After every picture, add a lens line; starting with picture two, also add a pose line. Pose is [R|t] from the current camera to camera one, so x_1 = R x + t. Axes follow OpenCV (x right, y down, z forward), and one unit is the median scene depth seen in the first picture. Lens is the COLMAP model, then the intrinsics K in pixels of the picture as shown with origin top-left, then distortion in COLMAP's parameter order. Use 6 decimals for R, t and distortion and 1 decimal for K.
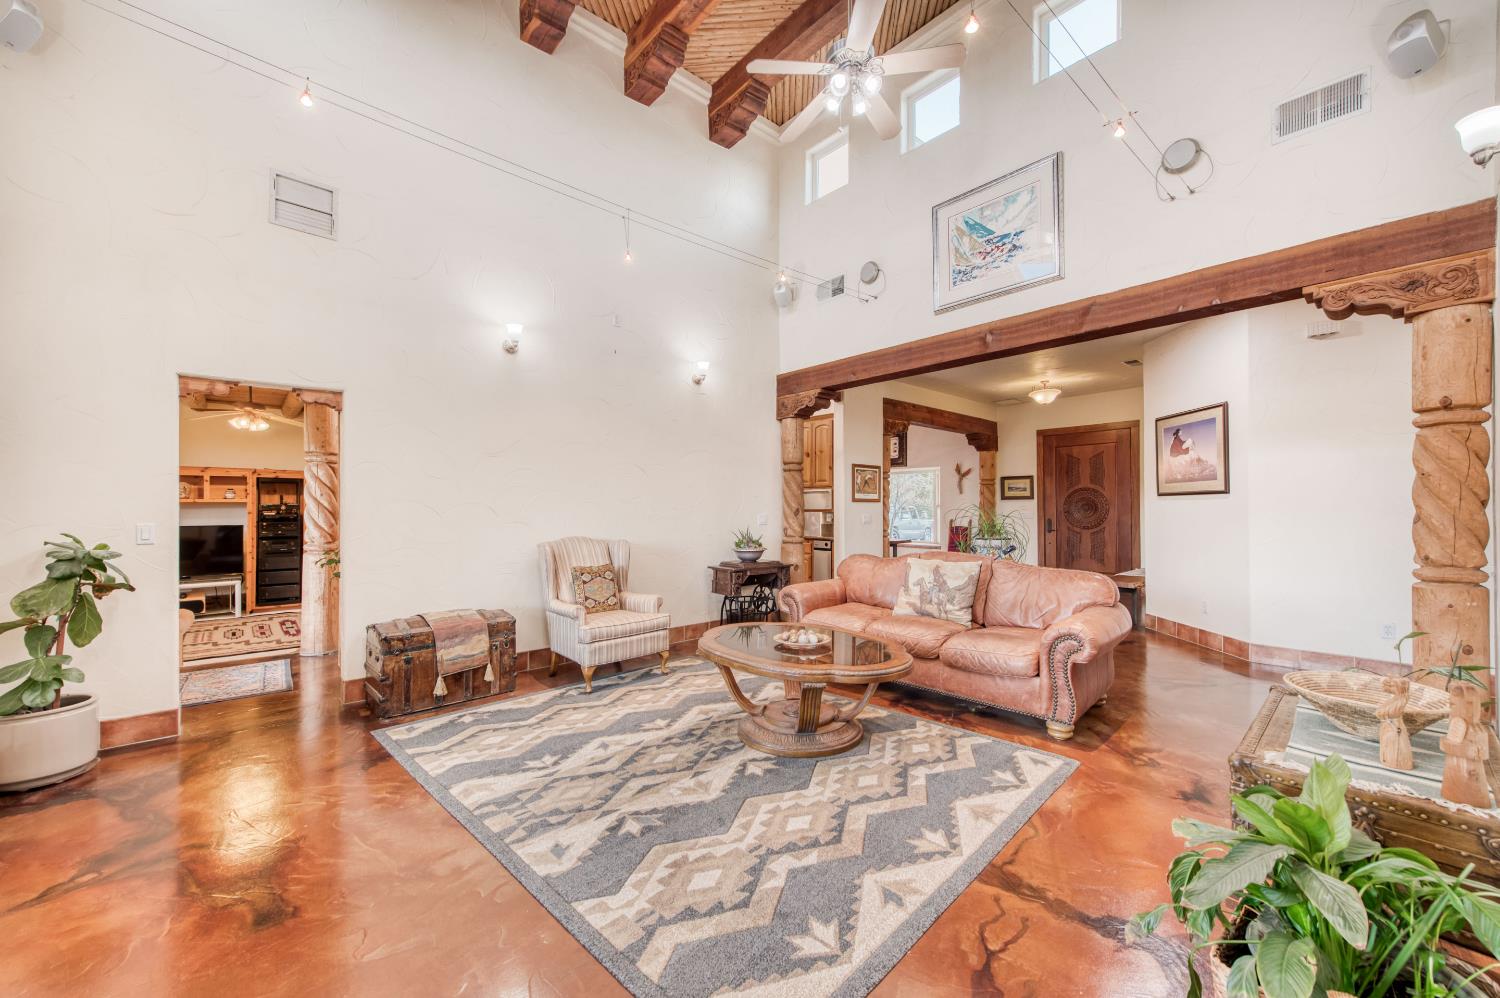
lens RADIAL K [[589.5, 0, 747.1], [0, 589.5, 505.4], [0, 0, 1]] dist [0.010455, -0.001723]
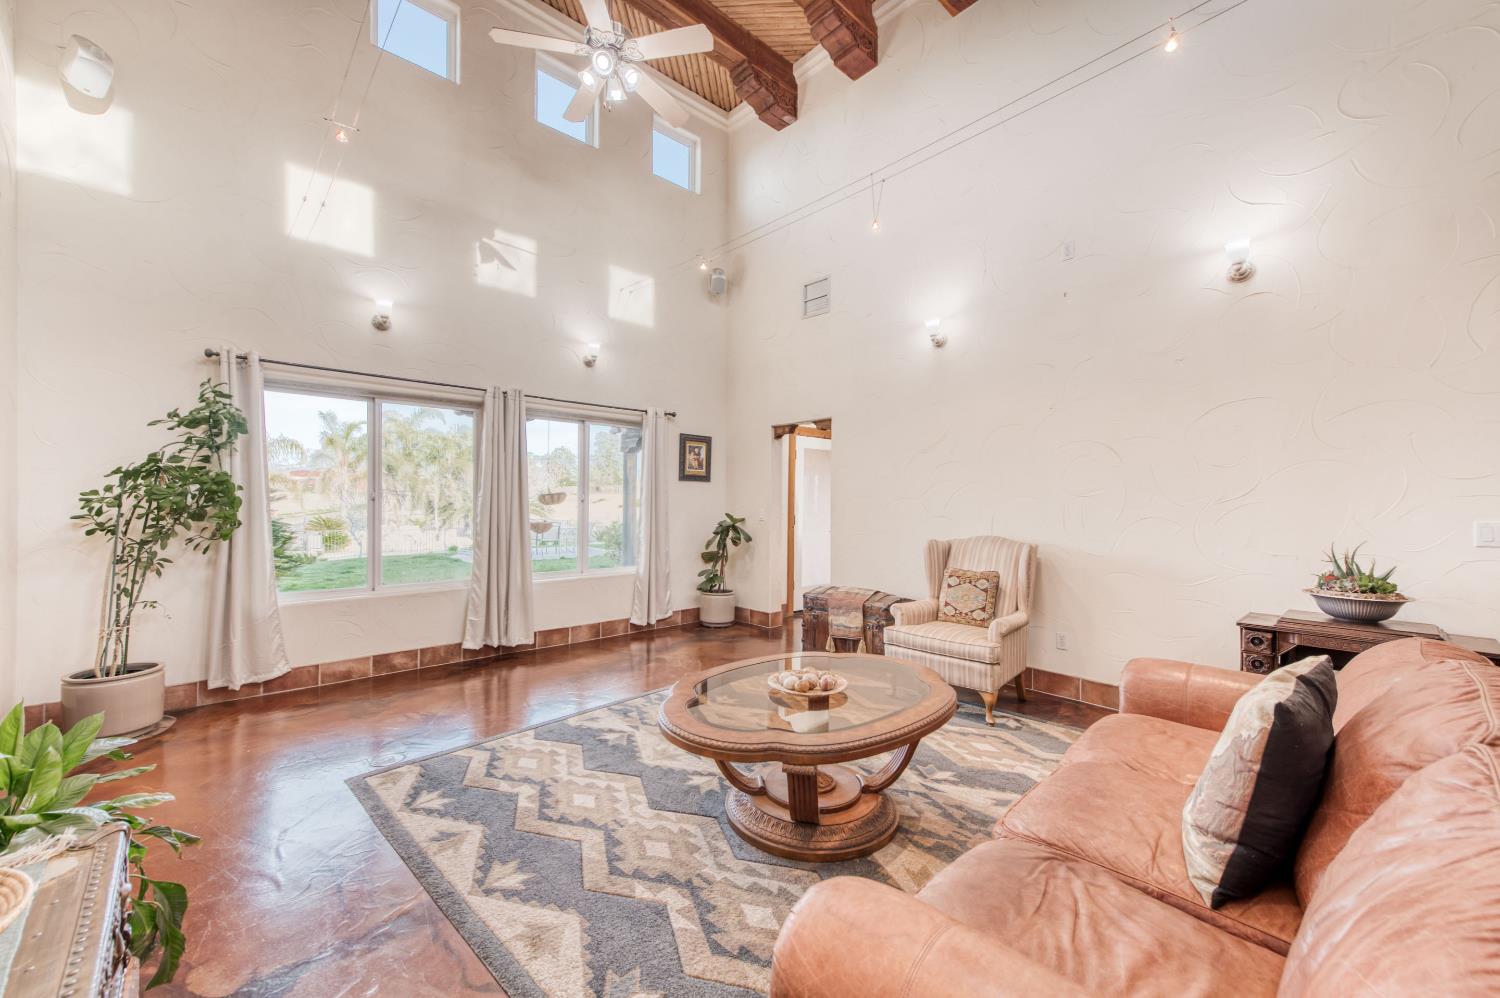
lens RADIAL K [[589.5, 0, 759.7], [0, 589.5, 508.1], [0, 0, 1]] dist [0.010455, -0.001723]
pose [[0.017464, 0.015261, -0.999731, 0.926232], [-0.001241, 0.999883, 0.015242, -0.003141], [0.999847, 0.000975, 0.017481, 1.047897]]
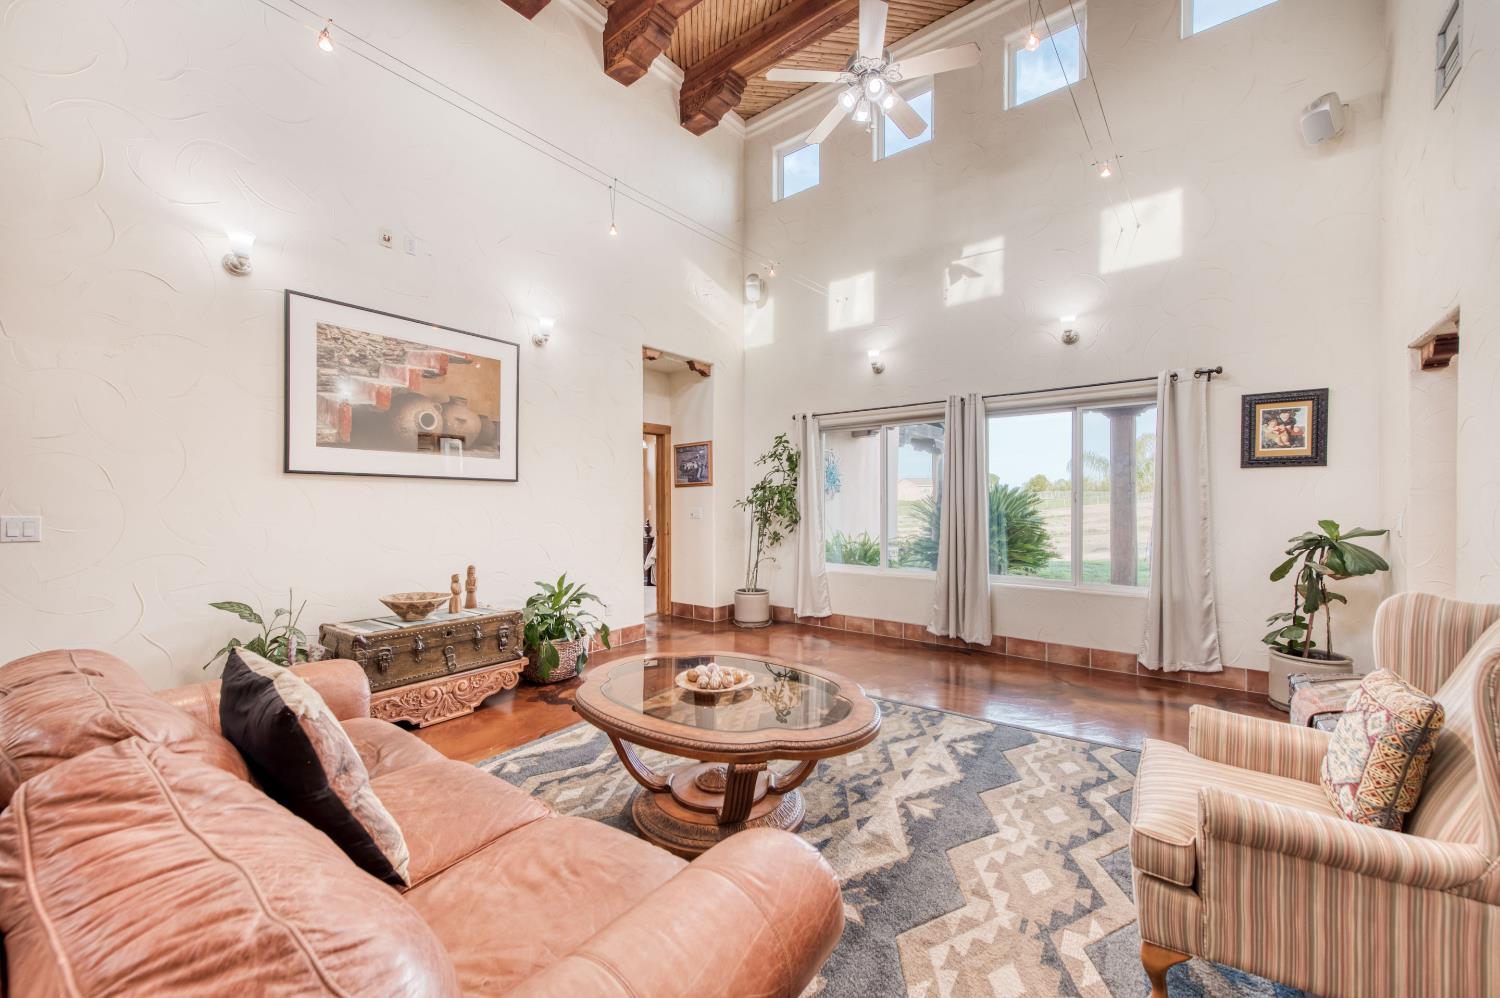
lens RADIAL K [[589.5, 0, 741.0], [0, 589.5, 507.9], [0, 0, 1]] dist [0.010455, -0.001723]
pose [[-0.988220, 0.005653, -0.152938, 0.193828], [0.005844, 0.999983, -0.000804, 0.016999], [0.152931, -0.001688, -0.988235, 1.955764]]
